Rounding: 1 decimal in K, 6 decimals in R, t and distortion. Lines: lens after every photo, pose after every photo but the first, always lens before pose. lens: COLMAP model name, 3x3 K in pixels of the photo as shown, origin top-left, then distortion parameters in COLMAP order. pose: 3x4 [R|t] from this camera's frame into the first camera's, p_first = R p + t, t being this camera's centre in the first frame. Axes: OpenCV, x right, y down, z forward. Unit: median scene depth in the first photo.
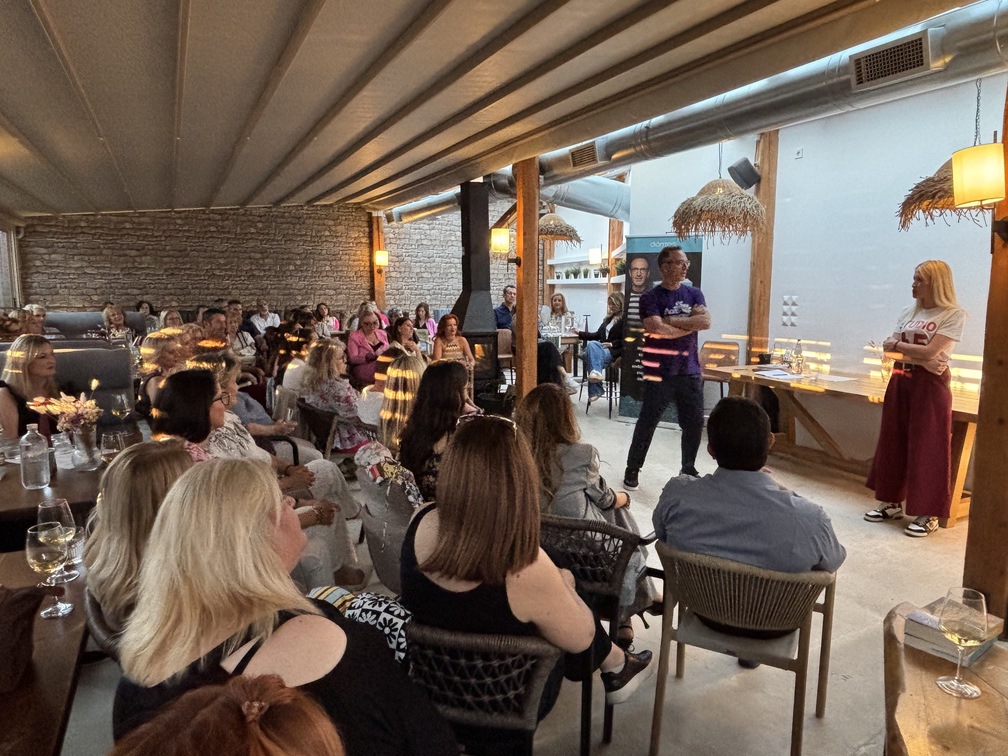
lens RADIAL K [[683.7, 0, 505.6], [0, 683.7, 372.8], [0, 0, 1]] dist [0.038702, -0.057048]
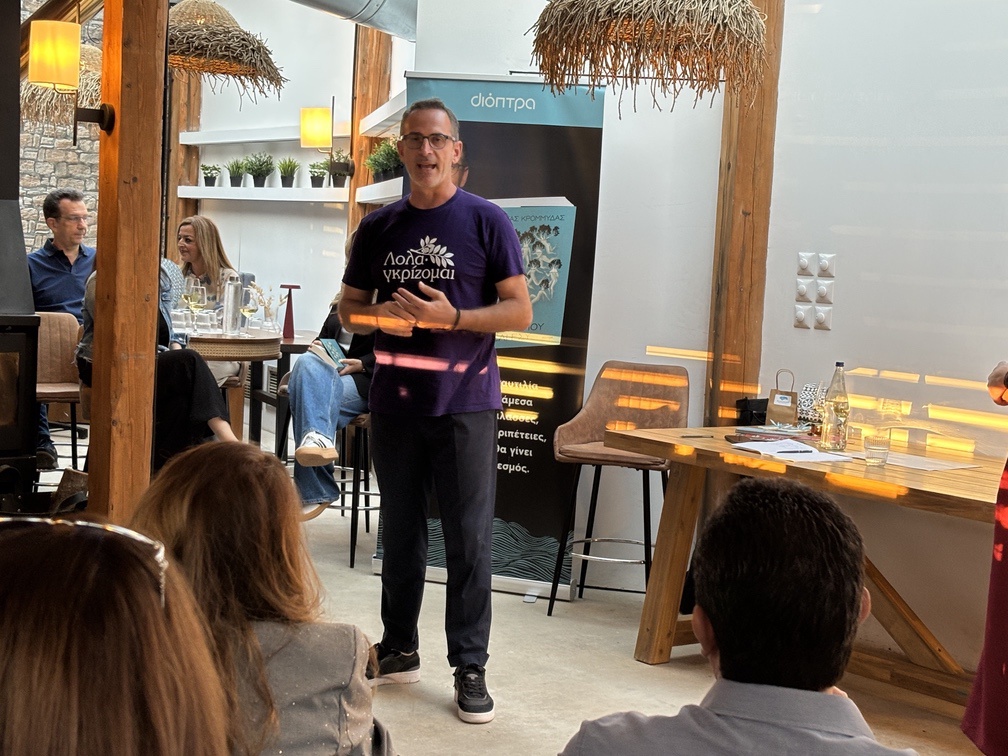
lens RADIAL K [[1820.3, 0, 512.4], [0, 1820.3, 374.8], [0, 0, 1]] dist [0.134804, 0.000000]
pose [[0.968826, 0.028634, 0.246083, -0.005756], [-0.018419, 0.998874, -0.043714, 0.004609], [-0.247057, 0.037818, 0.968263, 0.023829]]
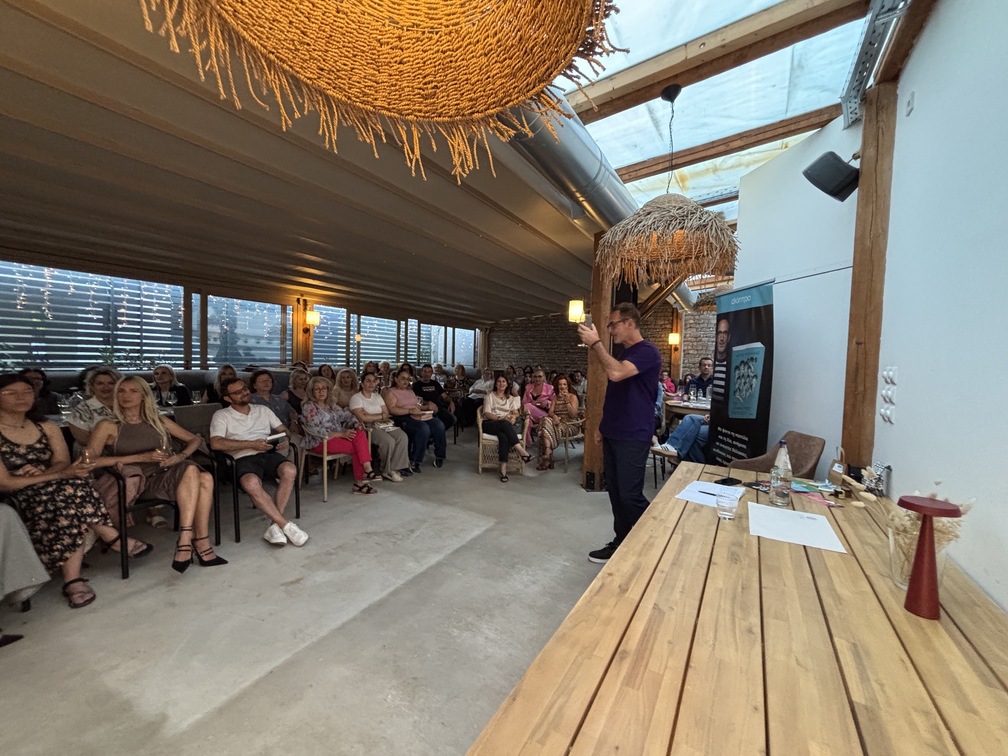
lens RADIAL K [[406.4, 0, 504.0], [0, 406.4, 378.3], [0, 0, 1]] dist [-0.003214, 0.000496]
pose [[0.551164, 0.050908, -0.832842, 0.343593], [-0.133337, 0.990684, -0.027685, -0.035583], [0.823674, 0.126307, 0.552817, 0.384198]]
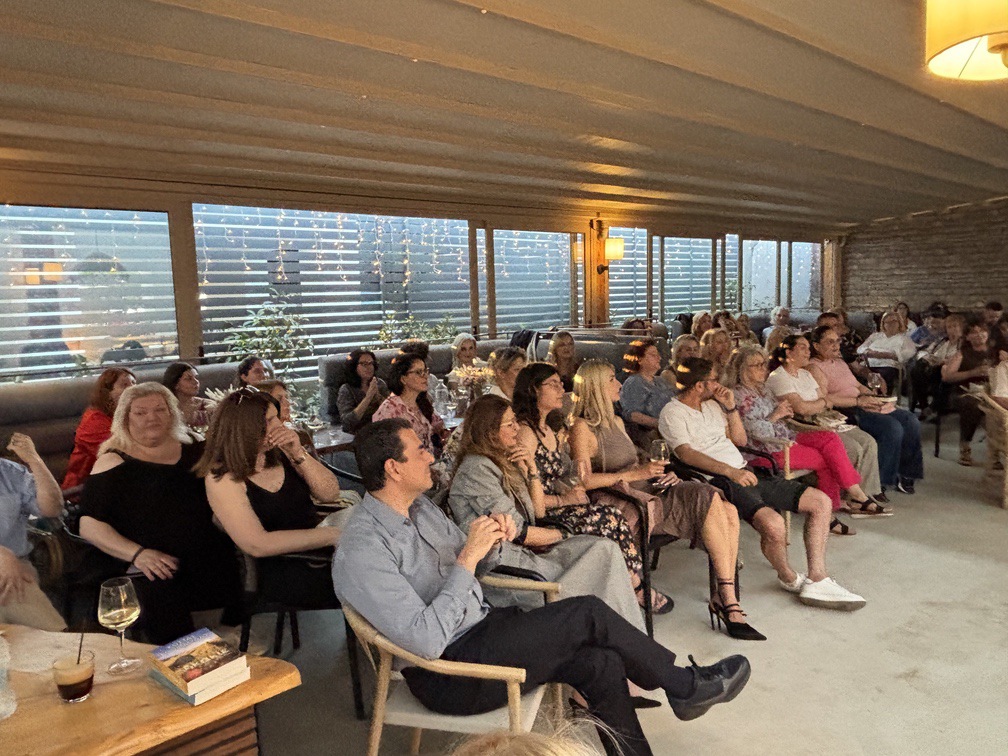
lens RADIAL K [[683.7, 0, 504.0], [0, 683.7, 369.1], [0, 0, 1]] dist [0.038702, -0.057048]
pose [[0.237606, 0.094297, -0.966774, 0.283456], [-0.091784, 0.993003, 0.074297, -0.027266], [0.967016, 0.071081, 0.244599, 0.193643]]
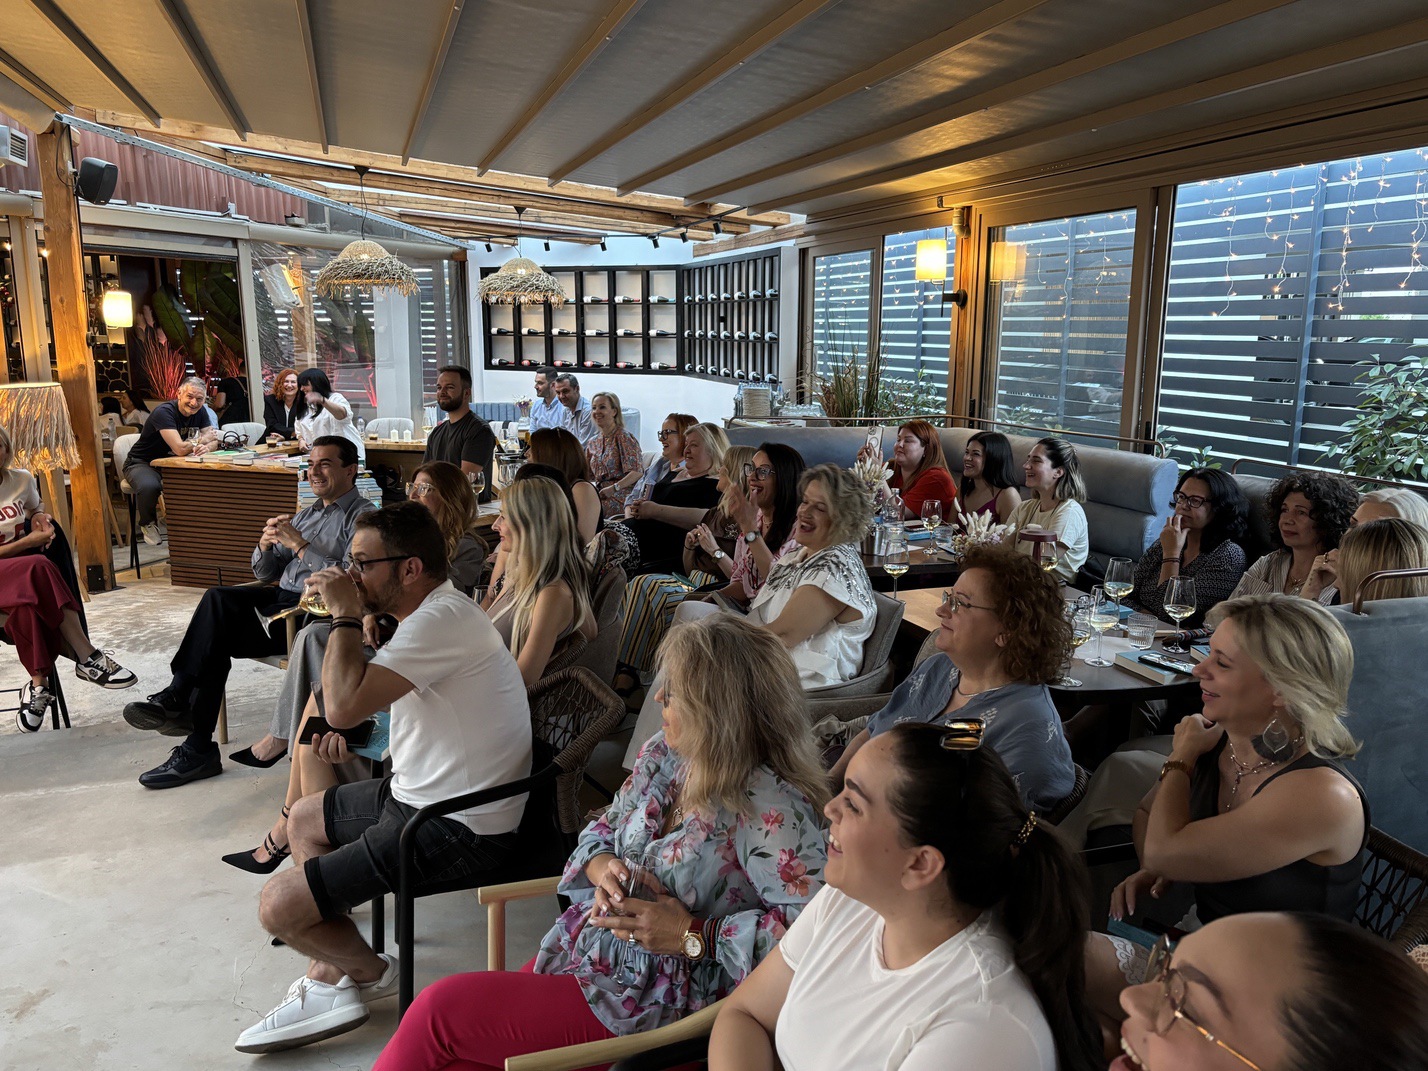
lens RADIAL K [[1133.7, 0, 714.0], [0, 1133.7, 556.3], [0, 0, 1]] dist [0.002682, 0.004835]
pose [[-0.989323, -0.043482, 0.139099, -0.145895], [0.003975, 0.946048, 0.324002, -0.097902], [-0.145683, 0.321096, -0.935774, 0.641406]]
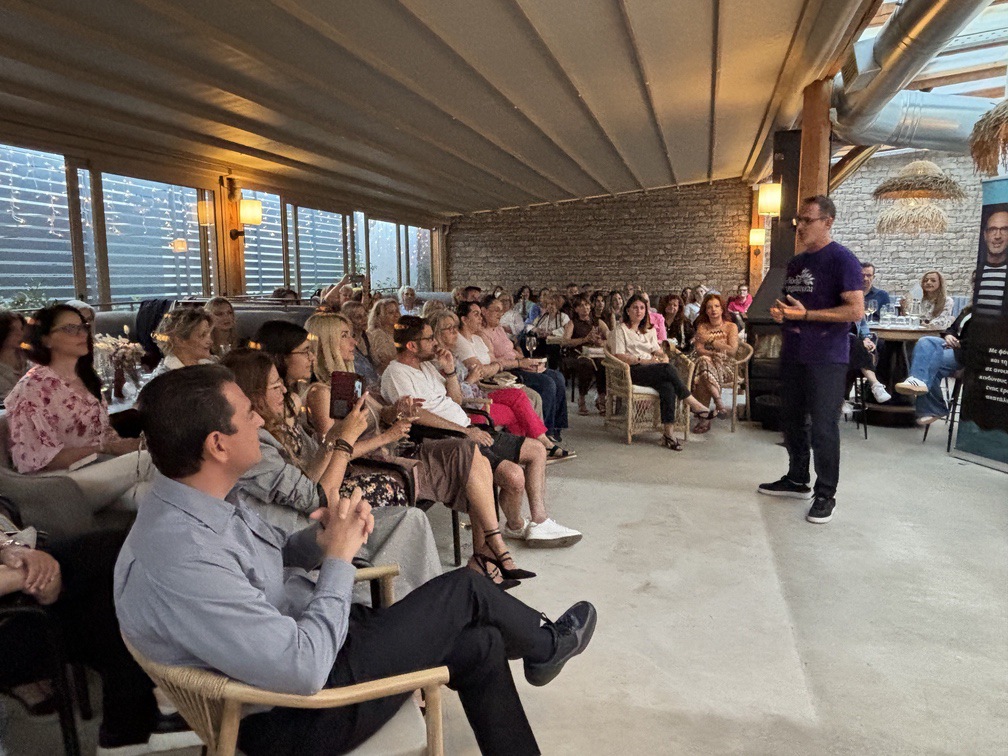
lens RADIAL K [[683.7, 0, 506.3], [0, 683.7, 372.6], [0, 0, 1]] dist [0.038702, -0.057048]
pose [[0.745120, 0.083295, -0.661709, 0.215694], [-0.078017, 0.996244, 0.037554, -0.002089], [0.662352, 0.023643, 0.748820, 0.150932]]
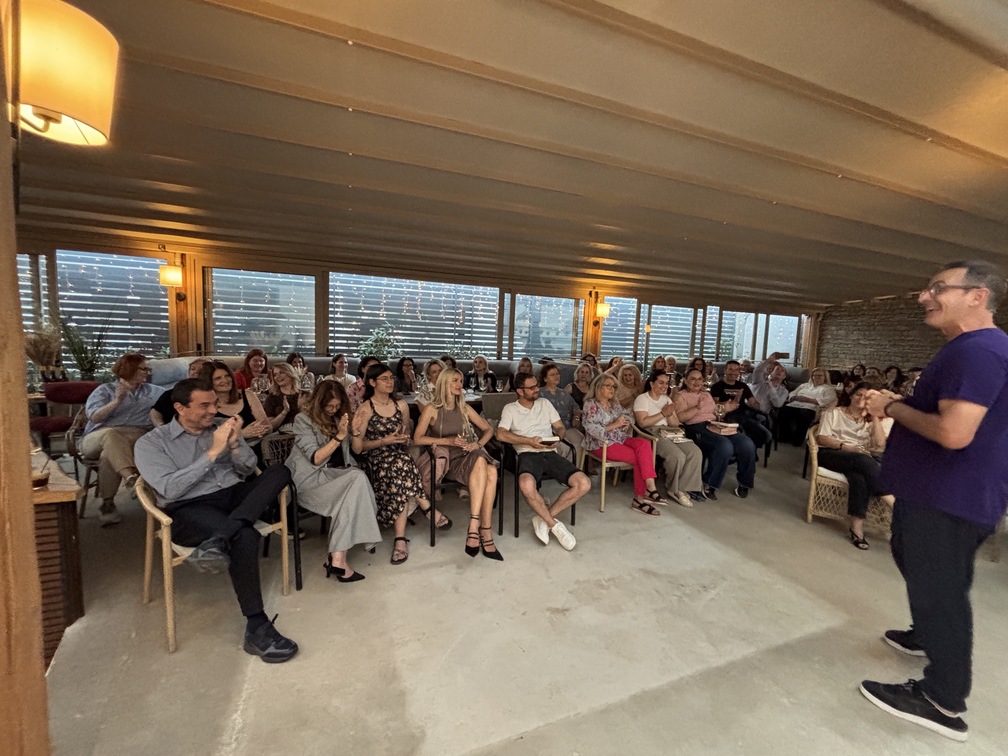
lens RADIAL K [[406.4, 0, 503.7], [0, 406.4, 375.9], [0, 0, 1]] dist [-0.003214, 0.000496]
pose [[-0.097540, 0.080811, -0.991945, 0.280964], [-0.166839, 0.981266, 0.096346, -0.042867], [0.981148, 0.174893, -0.082230, 0.397959]]
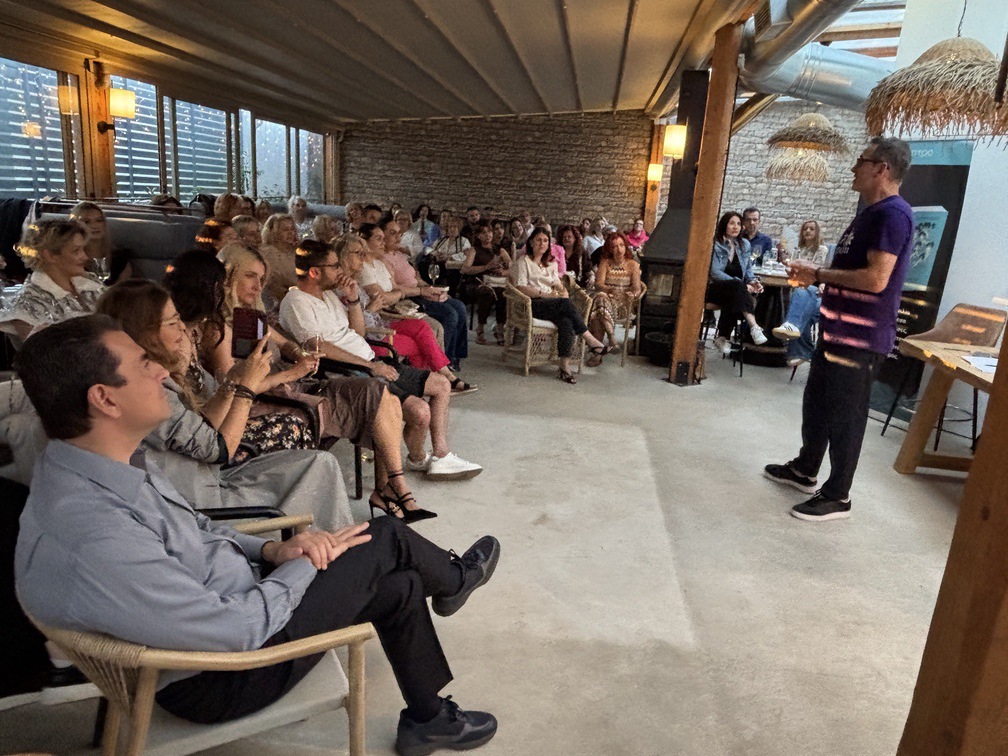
lens RADIAL K [[683.7, 0, 505.6], [0, 683.7, 371.6], [0, 0, 1]] dist [0.038702, -0.057048]
pose [[0.834790, 0.185700, -0.518306, 0.206116], [-0.132778, 0.981519, 0.137808, -0.010791], [0.534318, -0.046221, 0.844019, 0.146347]]
